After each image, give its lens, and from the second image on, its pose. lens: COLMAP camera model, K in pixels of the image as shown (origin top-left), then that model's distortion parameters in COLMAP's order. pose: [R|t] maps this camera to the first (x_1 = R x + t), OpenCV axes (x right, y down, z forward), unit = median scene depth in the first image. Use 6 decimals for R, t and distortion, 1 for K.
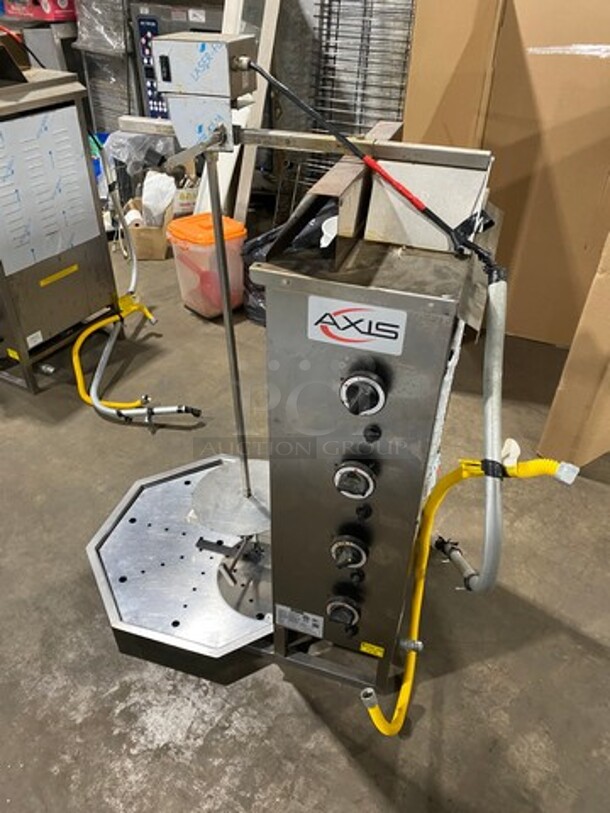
lens RADIAL K [[620.1, 0, 307.2], [0, 620.1, 412.9], [0, 0, 1]] dist [0.004652, 0.008066]
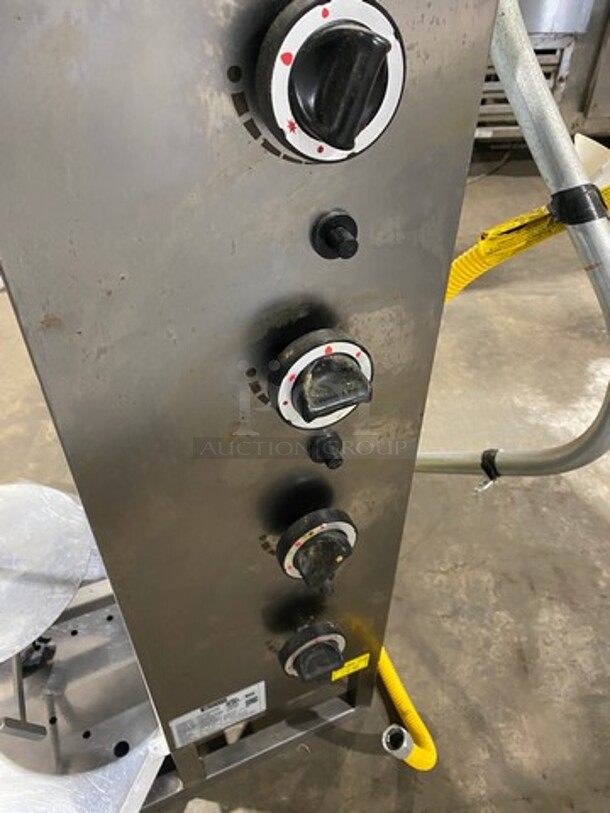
lens RADIAL K [[620.1, 0, 301.5], [0, 620.1, 405.1], [0, 0, 1]] dist [0.004652, 0.008066]
pose [[0.738814, -0.458244, 0.494132, -0.092794], [0.413471, 0.887235, 0.204586, 0.026599], [-0.532161, 0.053158, 0.844973, 0.475995]]
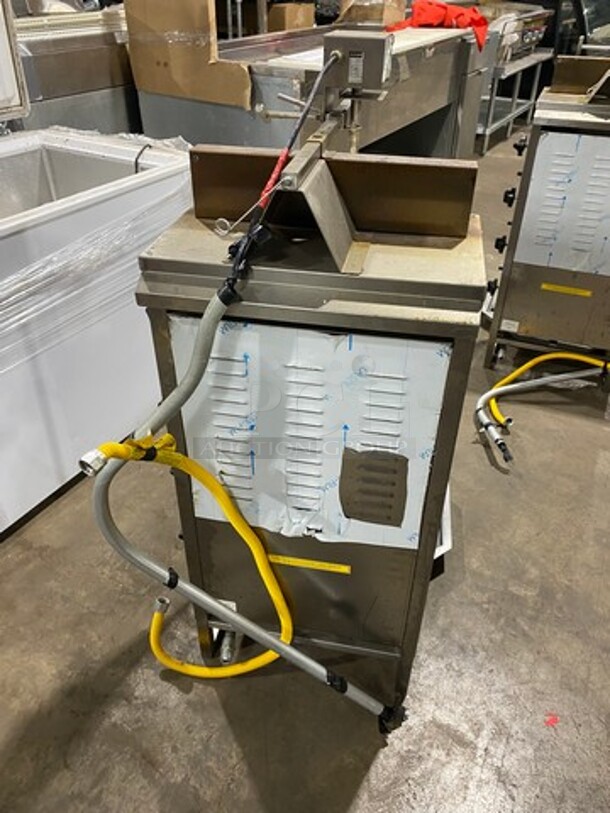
lens RADIAL K [[620.1, 0, 305.8], [0, 620.1, 405.1], [0, 0, 1]] dist [0.004652, 0.008066]
pose [[0.128482, 0.556292, -0.820995, 0.740096], [-0.610282, 0.696891, 0.376695, -0.324840], [0.781695, 0.452640, 0.429033, 0.482229]]
